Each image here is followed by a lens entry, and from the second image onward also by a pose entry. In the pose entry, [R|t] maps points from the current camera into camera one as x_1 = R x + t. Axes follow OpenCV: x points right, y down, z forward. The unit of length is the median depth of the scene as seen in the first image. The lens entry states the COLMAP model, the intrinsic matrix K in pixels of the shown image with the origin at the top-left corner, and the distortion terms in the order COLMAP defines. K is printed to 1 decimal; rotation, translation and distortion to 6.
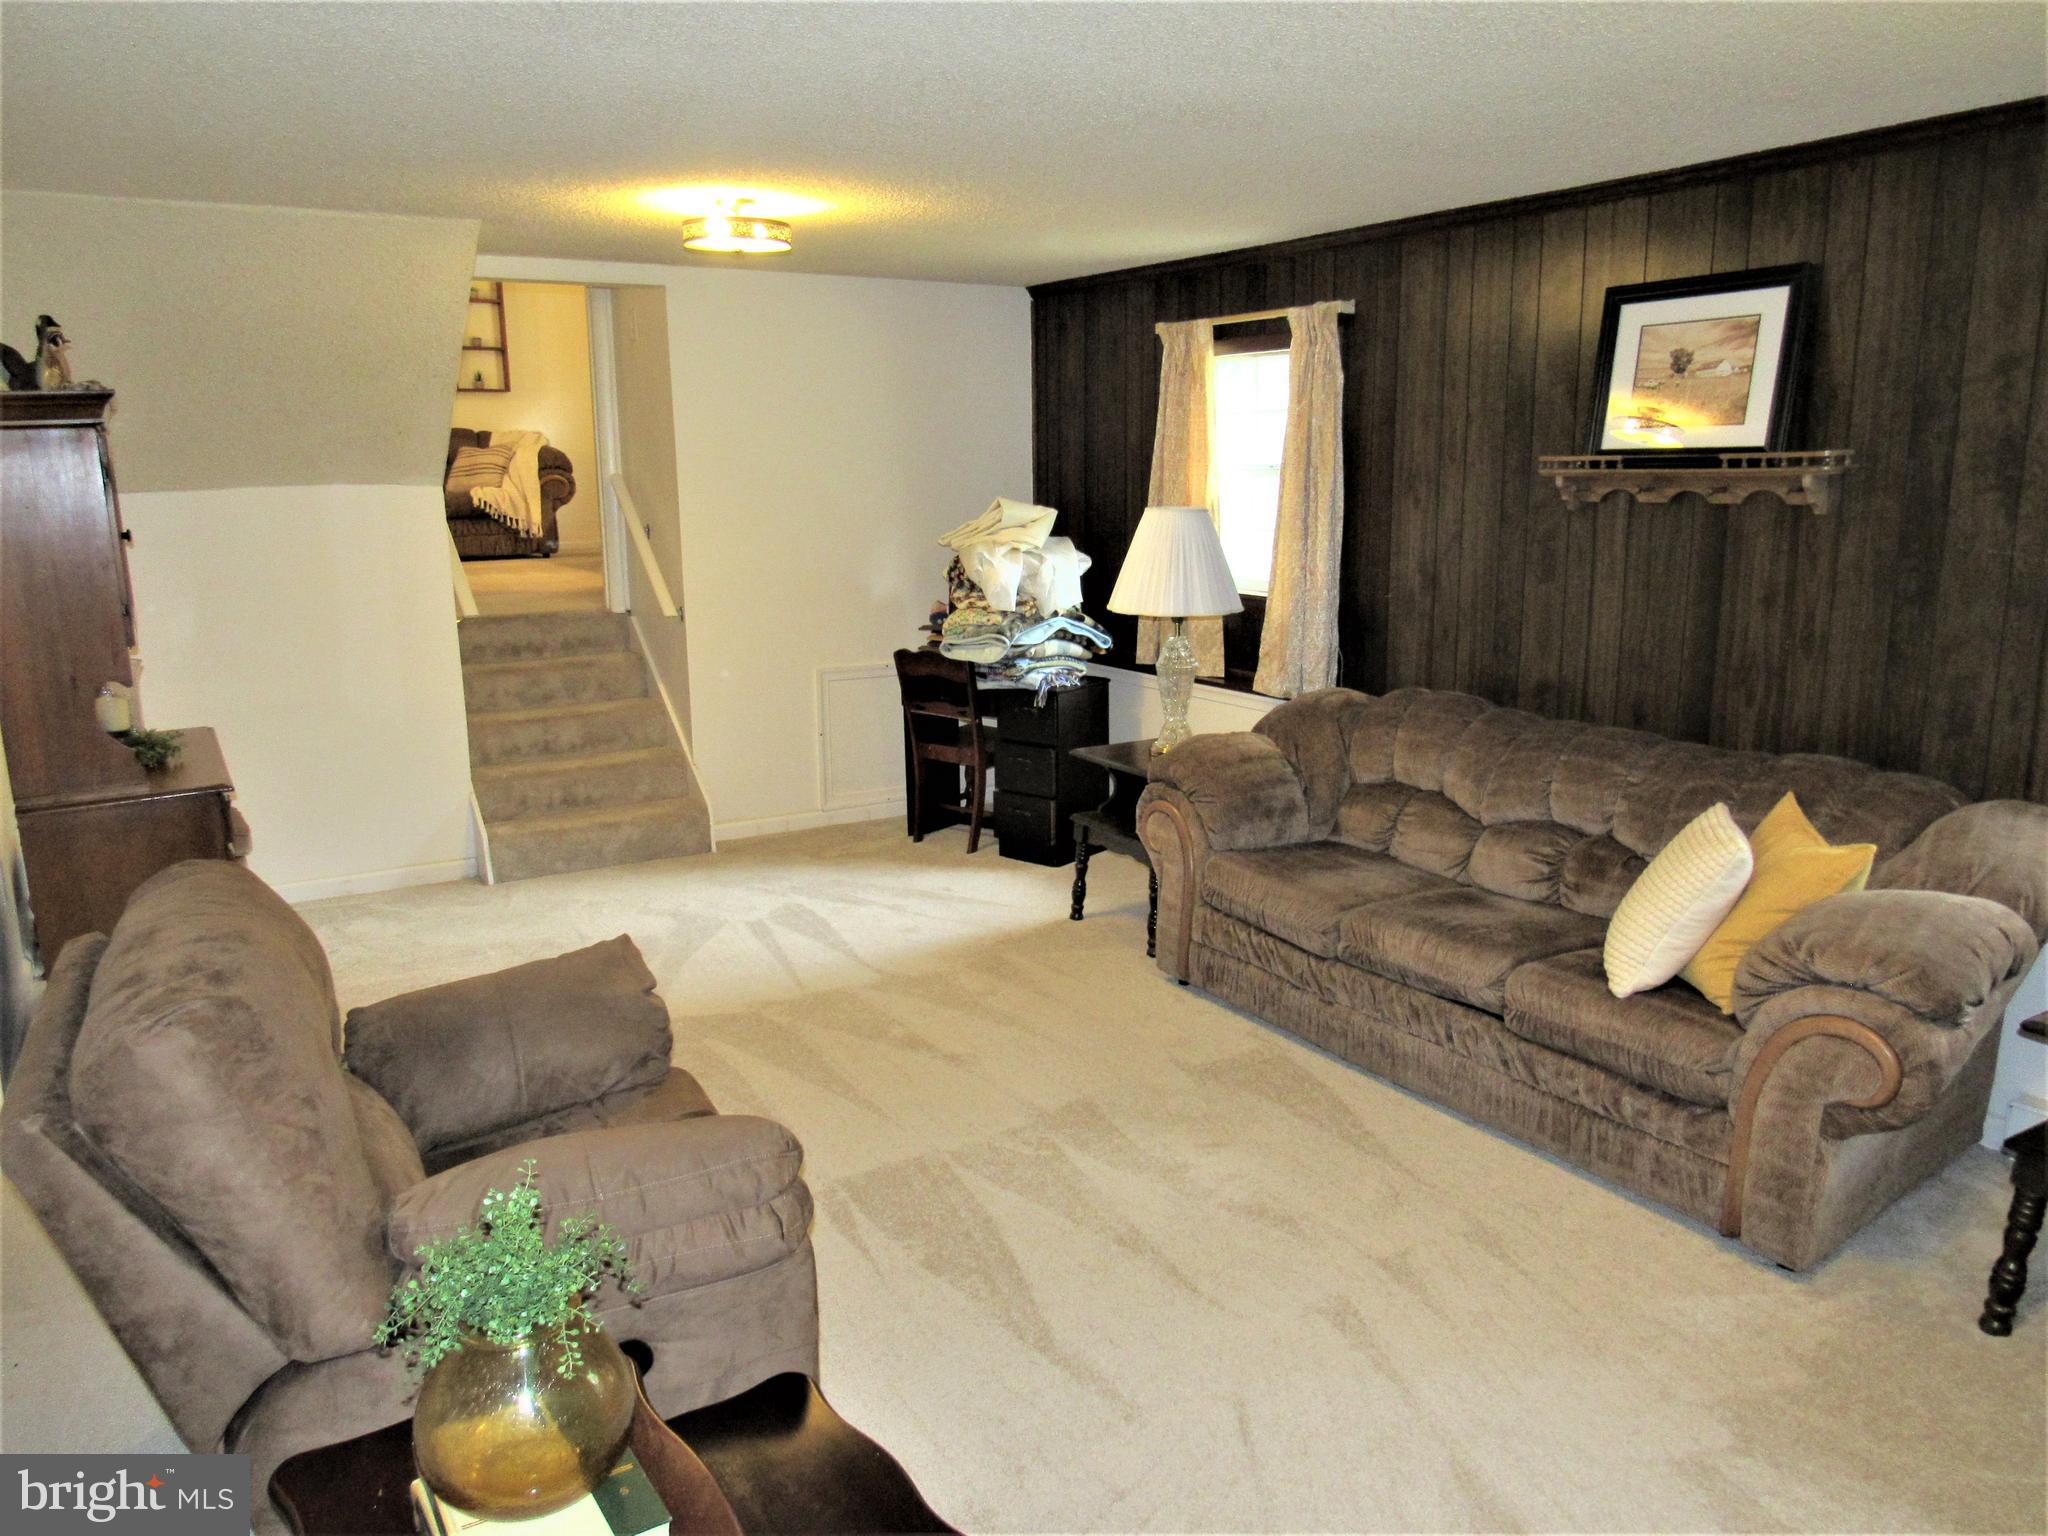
lens RADIAL K [[1438.9, 0, 1024.0], [0, 1438.9, 768.0], [0, 0, 1]] dist [-0.011321, 0.005883]
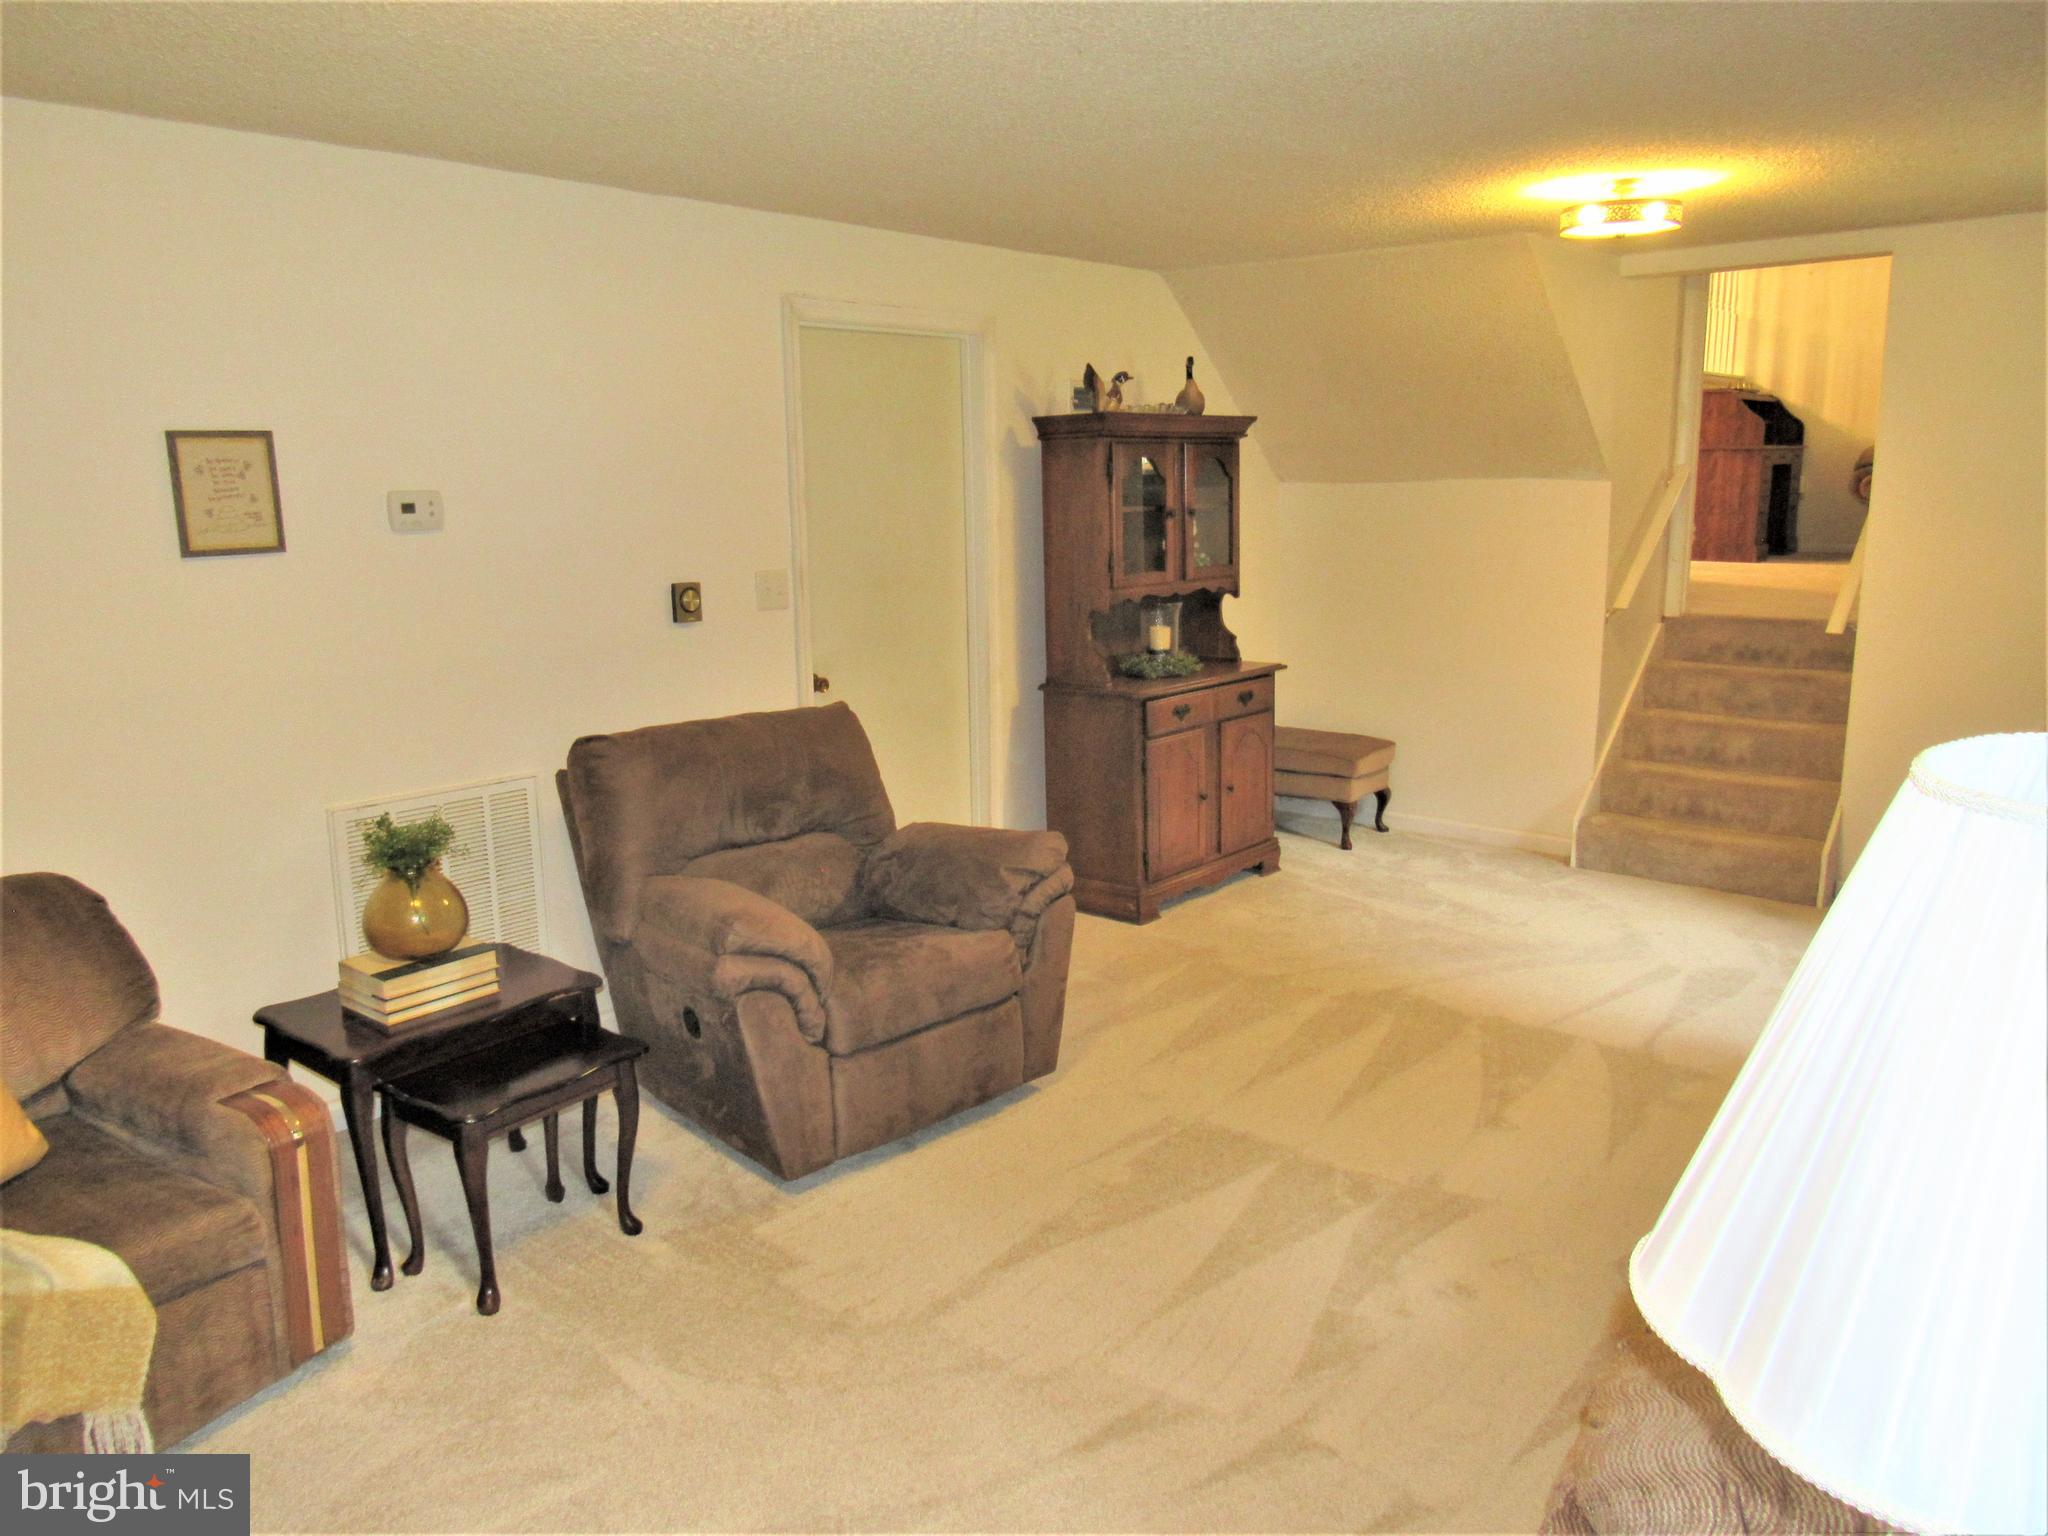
lens RADIAL K [[1438.9, 0, 1024.0], [0, 1438.9, 768.0], [0, 0, 1]] dist [-0.011321, 0.005883]
pose [[0.343179, 0.192500, -0.919332, 0.595026], [-0.184622, 0.973504, 0.134925, -0.076425], [0.920947, 0.123425, 0.369626, 0.337990]]
